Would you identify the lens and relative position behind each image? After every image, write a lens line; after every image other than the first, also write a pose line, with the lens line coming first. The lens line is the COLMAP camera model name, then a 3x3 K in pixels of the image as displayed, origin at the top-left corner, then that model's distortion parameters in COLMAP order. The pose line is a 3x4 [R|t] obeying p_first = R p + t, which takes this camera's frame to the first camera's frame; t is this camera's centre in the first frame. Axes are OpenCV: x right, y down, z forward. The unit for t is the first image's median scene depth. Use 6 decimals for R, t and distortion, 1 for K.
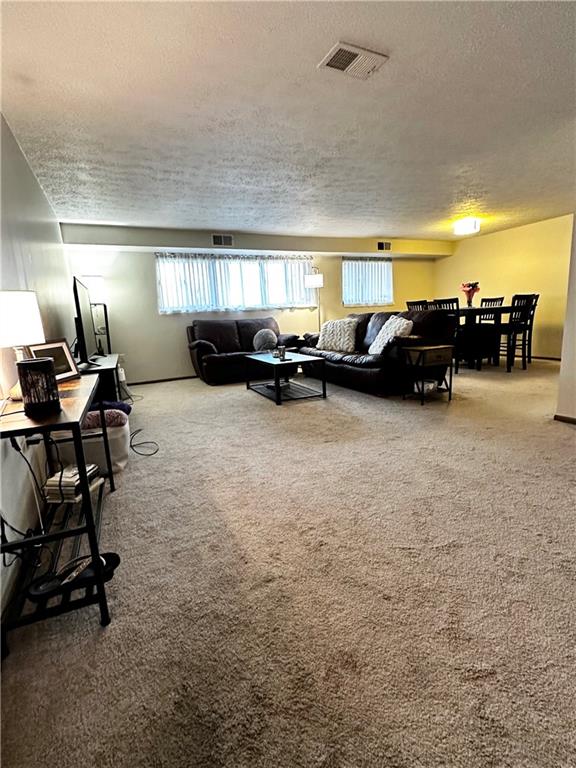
lens RADIAL K [[369.0, 0, 285.0], [0, 369.0, 382.6], [0, 0, 1]] dist [-0.001637, 0.001191]
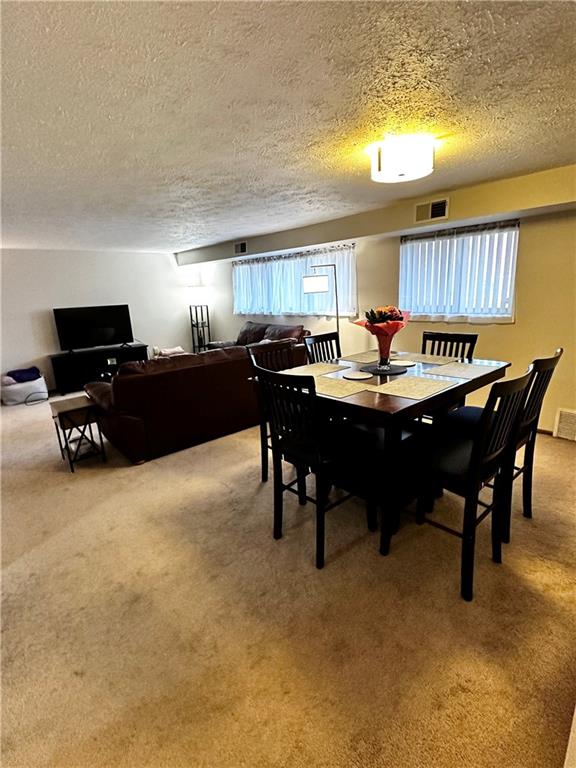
lens RADIAL K [[369.0, 0, 285.0], [0, 369.0, 382.6], [0, 0, 1]] dist [-0.001637, 0.001191]
pose [[0.309807, 0.268250, -0.912174, 0.805297], [-0.139151, 0.961838, 0.235594, -0.259049], [0.940562, 0.053941, 0.335312, 0.719594]]
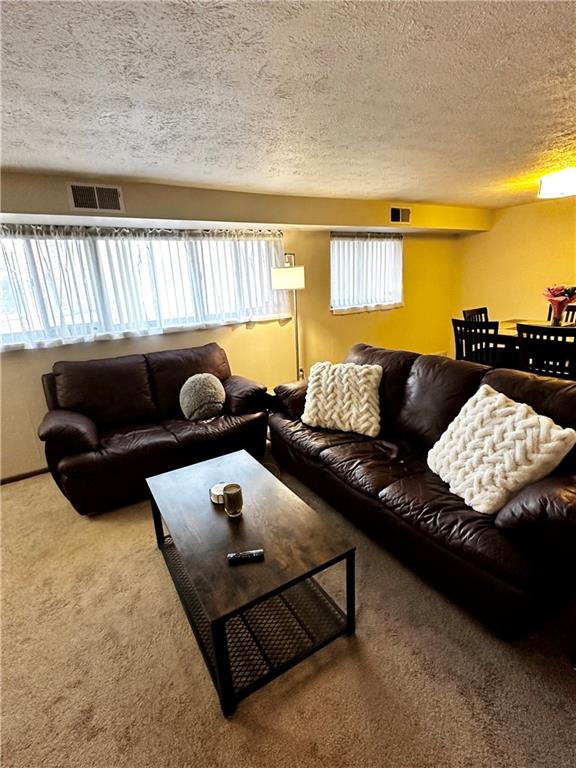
lens RADIAL K [[369.0, 0, 285.0], [0, 369.0, 382.6], [0, 0, 1]] dist [-0.001637, 0.001191]
pose [[0.992268, -0.034274, 0.119291, 0.001862], [0.023624, 0.995700, 0.089574, -0.173246], [-0.121848, -0.086063, 0.988811, 0.447859]]
